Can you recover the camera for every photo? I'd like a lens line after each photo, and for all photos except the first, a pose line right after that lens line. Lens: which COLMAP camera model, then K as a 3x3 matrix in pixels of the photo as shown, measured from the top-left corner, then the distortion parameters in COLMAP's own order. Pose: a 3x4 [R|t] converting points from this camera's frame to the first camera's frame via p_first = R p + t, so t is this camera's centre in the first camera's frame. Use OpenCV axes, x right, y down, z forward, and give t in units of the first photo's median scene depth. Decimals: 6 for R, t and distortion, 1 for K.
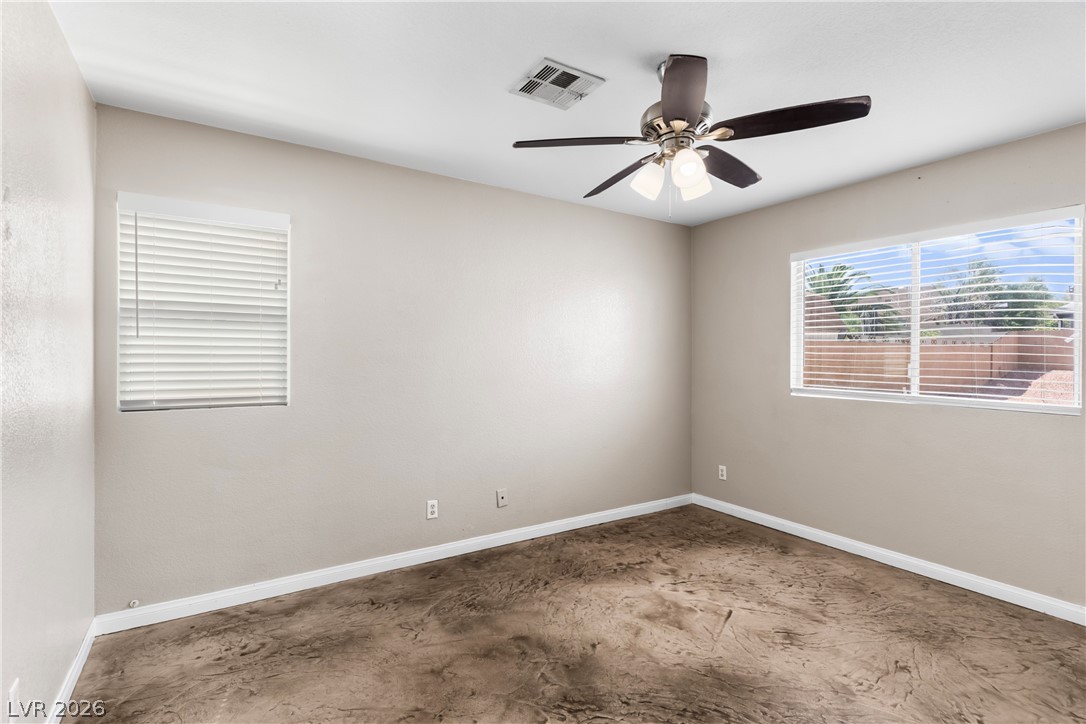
lens RADIAL K [[513.1, 0, 544.6], [0, 513.1, 358.9], [0, 0, 1]] dist [0.003007, 0.000097]
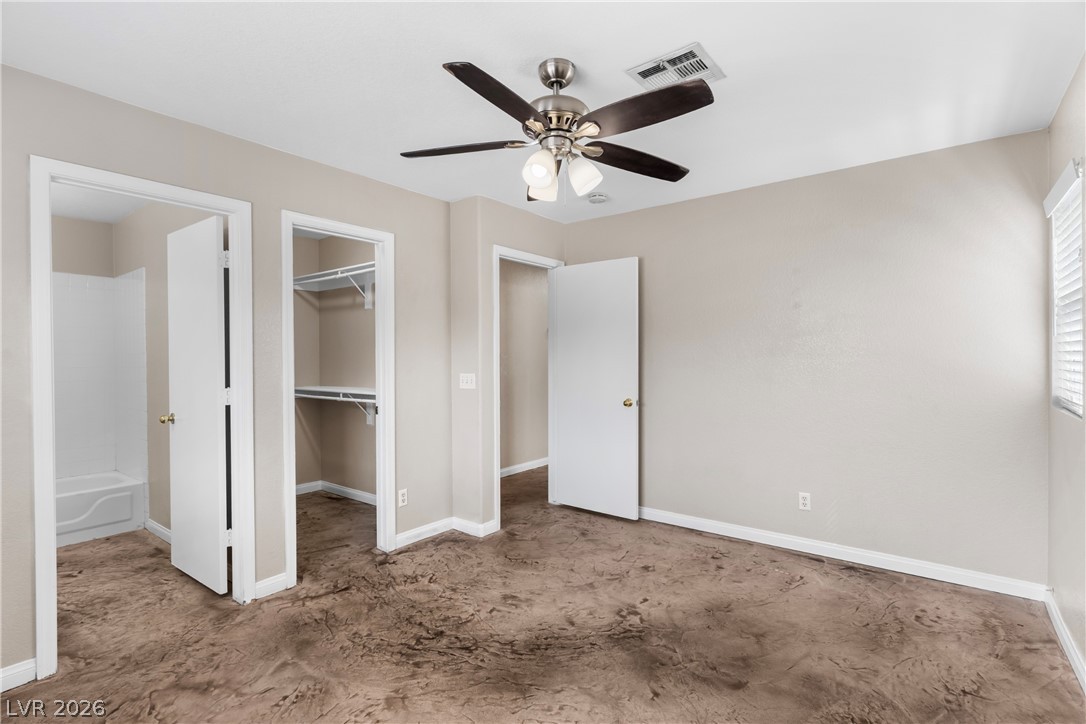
lens RADIAL K [[513.1, 0, 544.6], [0, 513.1, 358.9], [0, 0, 1]] dist [0.003007, 0.000097]
pose [[-0.943464, 0.001949, -0.331470, 0.490168], [0.002108, 0.999998, -0.000121, 0.002758], [0.331469, -0.000813, -0.943466, 1.551144]]
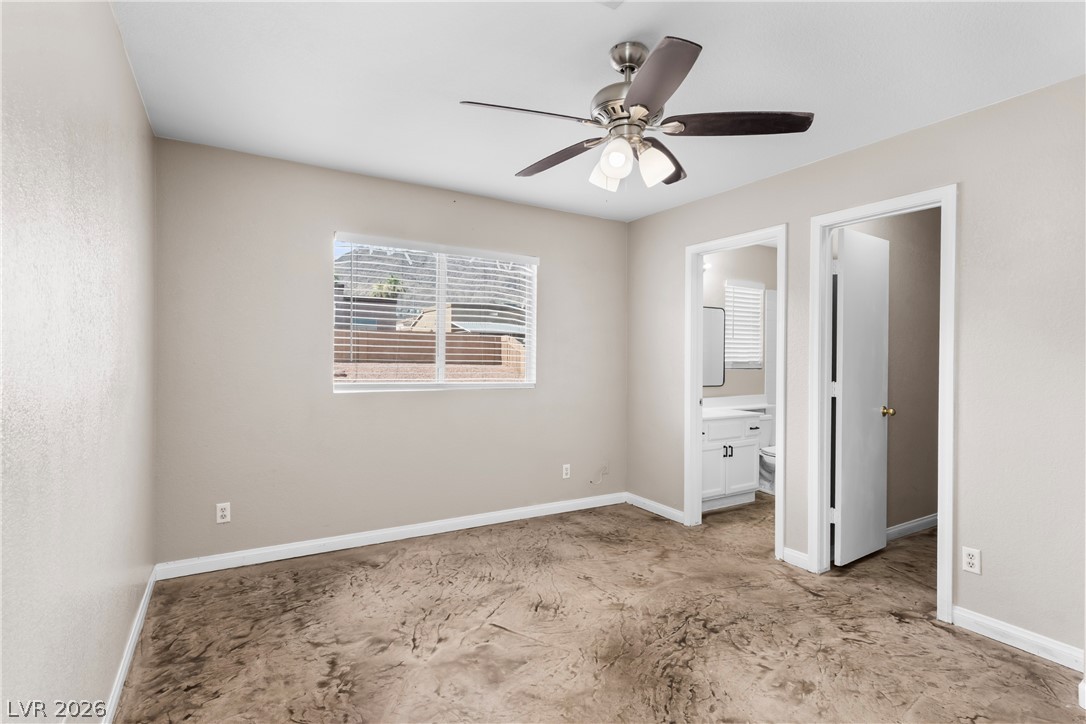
lens RADIAL K [[513.1, 0, 544.6], [0, 513.1, 358.9], [0, 0, 1]] dist [0.003007, 0.000097]
pose [[0.035263, -0.005206, 0.999364, -0.576014], [-0.007991, 0.999953, 0.005491, 0.001971], [-0.999346, -0.008179, 0.035220, 0.891977]]
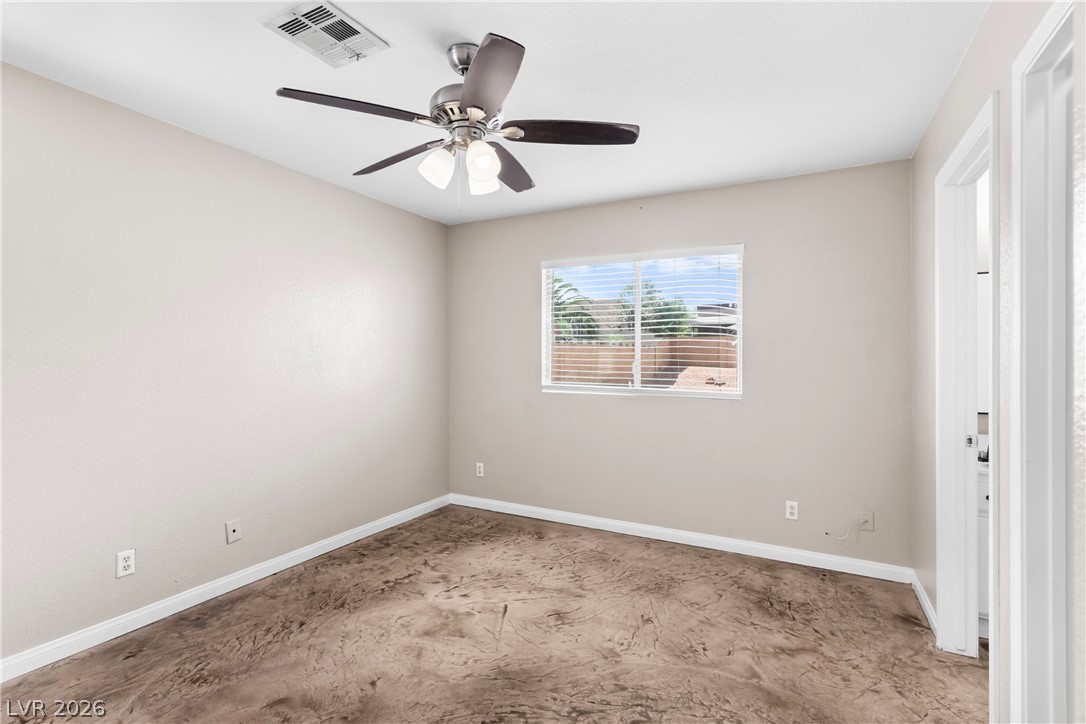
lens RADIAL K [[513.1, 0, 544.6], [0, 513.1, 358.9], [0, 0, 1]] dist [0.003007, 0.000097]
pose [[0.871085, -0.002798, 0.491125, -0.071178], [0.002545, 0.999996, 0.001183, 0.000153], [-0.491126, 0.000220, 0.871088, 0.075919]]
